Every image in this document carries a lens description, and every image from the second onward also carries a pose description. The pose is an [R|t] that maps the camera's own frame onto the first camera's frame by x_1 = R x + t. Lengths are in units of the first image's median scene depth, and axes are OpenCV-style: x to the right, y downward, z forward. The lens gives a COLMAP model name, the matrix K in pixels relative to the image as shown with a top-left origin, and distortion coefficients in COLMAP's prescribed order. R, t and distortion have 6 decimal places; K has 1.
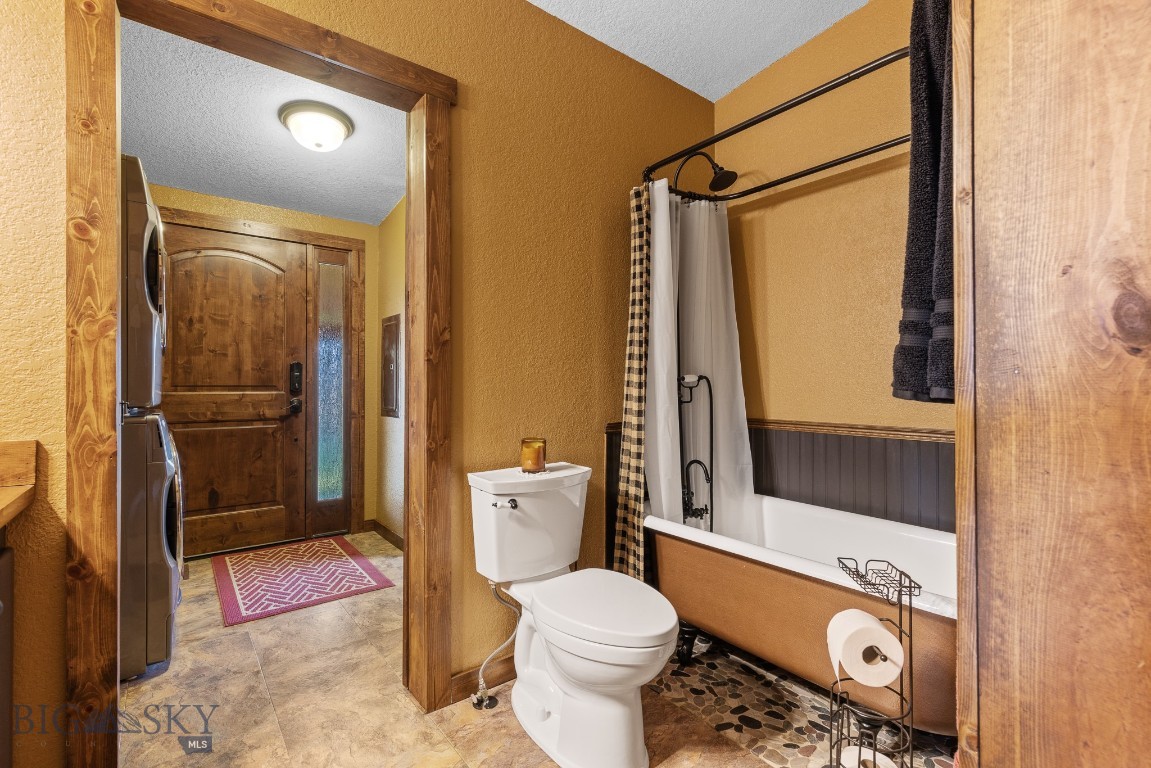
lens RADIAL K [[521.6, 0, 574.5], [0, 521.6, 380.0], [0, 0, 1]] dist [0.007241, 0.000011]
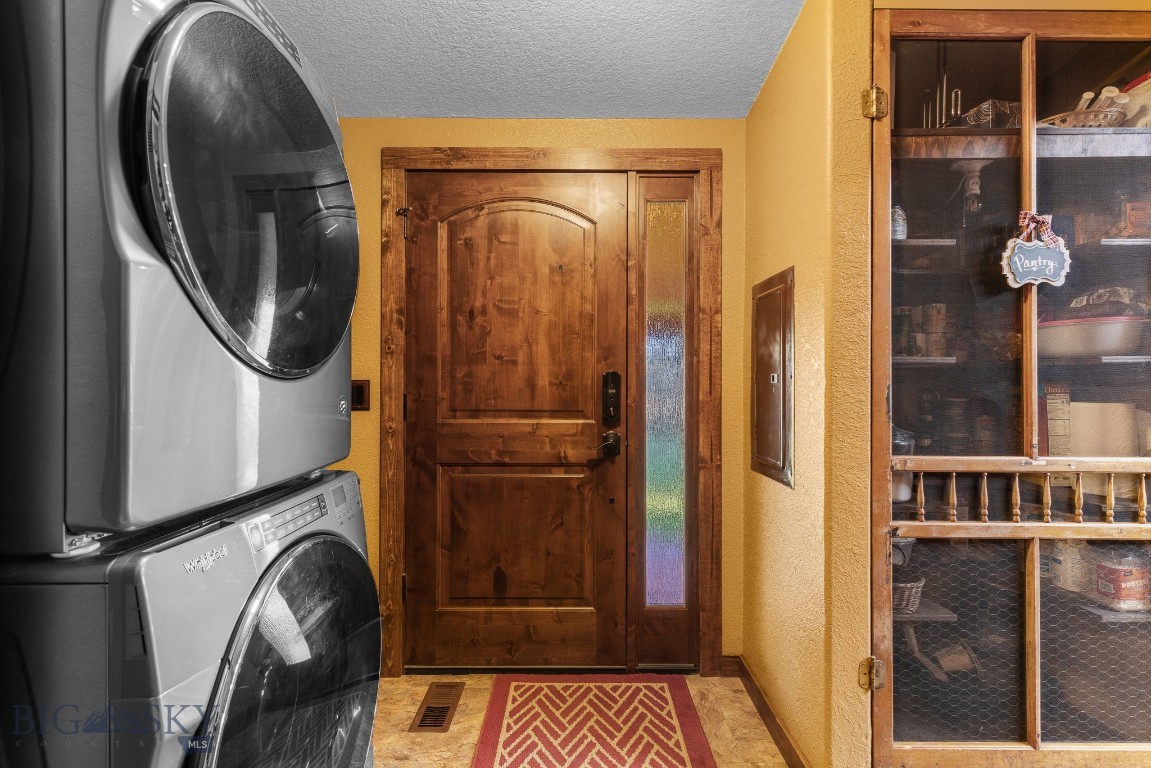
lens RADIAL K [[521.6, 0, 576.3], [0, 521.6, 379.4], [0, 0, 1]] dist [0.007241, 0.000011]
pose [[0.795206, 0.000610, -0.606340, -0.209359], [0.003800, 0.999975, 0.005990, -0.029704], [0.606328, -0.007068, 0.795183, 0.517731]]
